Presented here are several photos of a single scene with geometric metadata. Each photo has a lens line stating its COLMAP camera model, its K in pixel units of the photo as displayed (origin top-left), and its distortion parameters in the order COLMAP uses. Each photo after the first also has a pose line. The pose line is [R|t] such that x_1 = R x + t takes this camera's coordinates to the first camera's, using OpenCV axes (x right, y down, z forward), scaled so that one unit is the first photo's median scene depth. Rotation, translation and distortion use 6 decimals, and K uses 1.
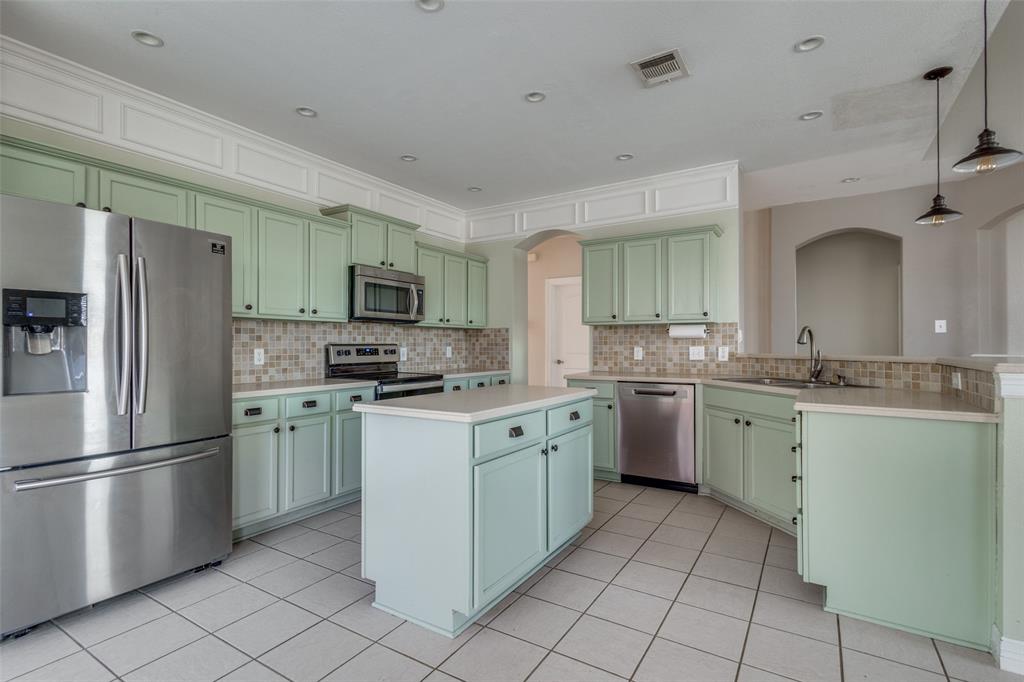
lens RADIAL K [[493.7, 0, 503.8], [0, 493.7, 343.9], [0, 0, 1]] dist [0.016049, -0.001339]
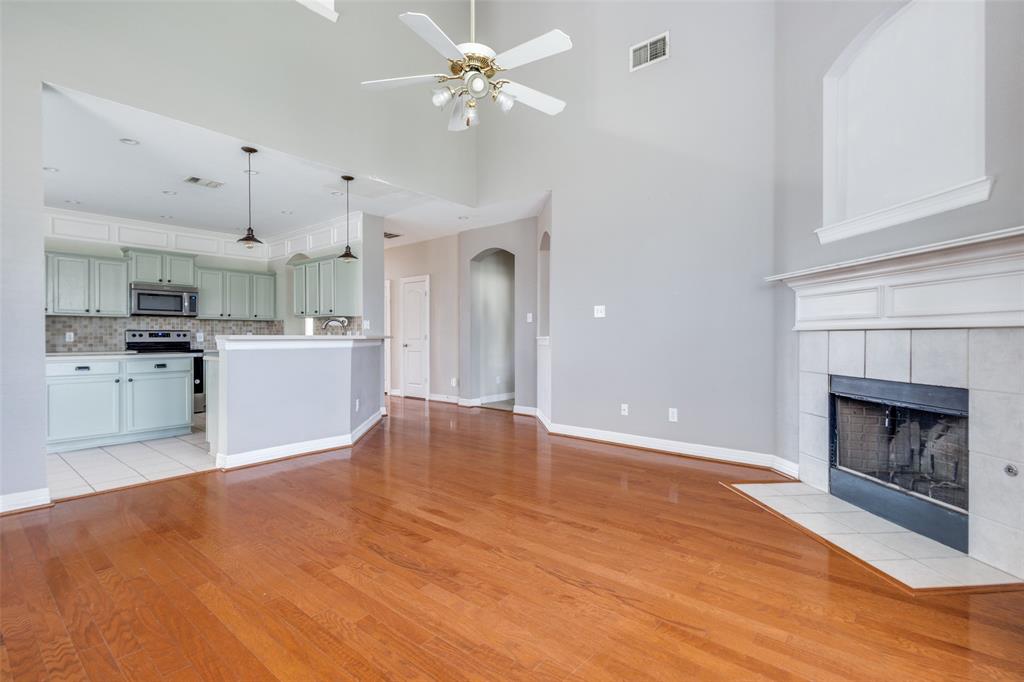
lens RADIAL K [[493.7, 0, 511.9], [0, 493.7, 339.4], [0, 0, 1]] dist [0.016049, -0.001339]
pose [[0.989196, 0.000902, -0.146596, 1.115289], [0.000315, 0.999966, 0.008276, 0.017240], [0.146599, -0.008232, 0.989162, -0.444120]]
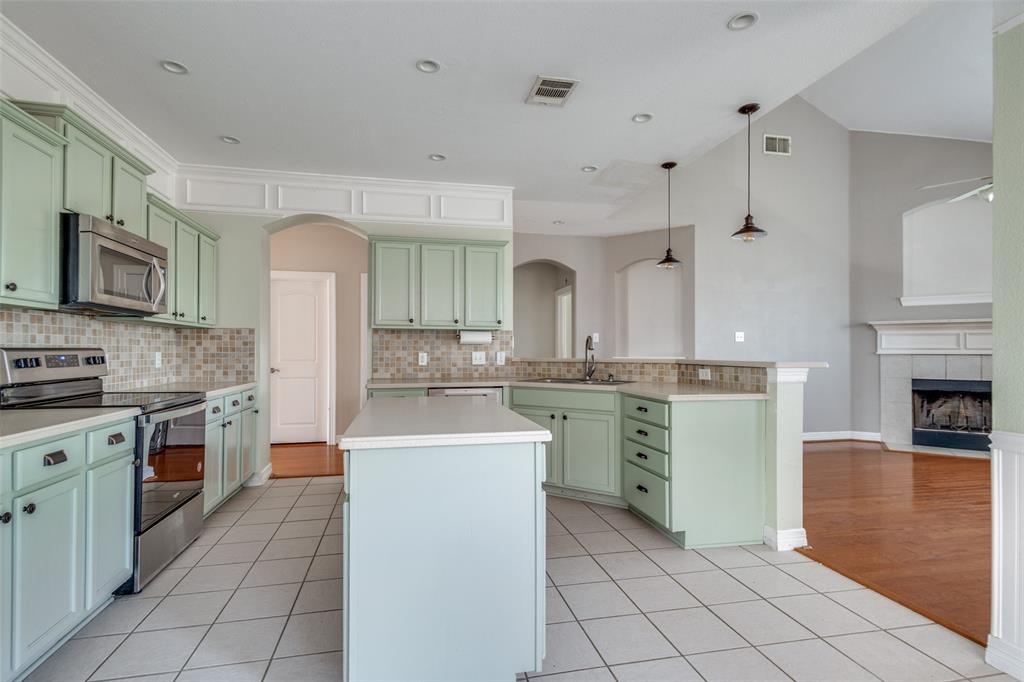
lens RADIAL K [[493.7, 0, 503.4], [0, 493.7, 349.5], [0, 0, 1]] dist [0.016049, -0.001339]
pose [[0.711693, 0.003174, 0.702483, -0.324904], [-0.003448, 0.999994, -0.001025, 0.000902], [-0.702482, -0.001693, 0.711700, 0.202163]]
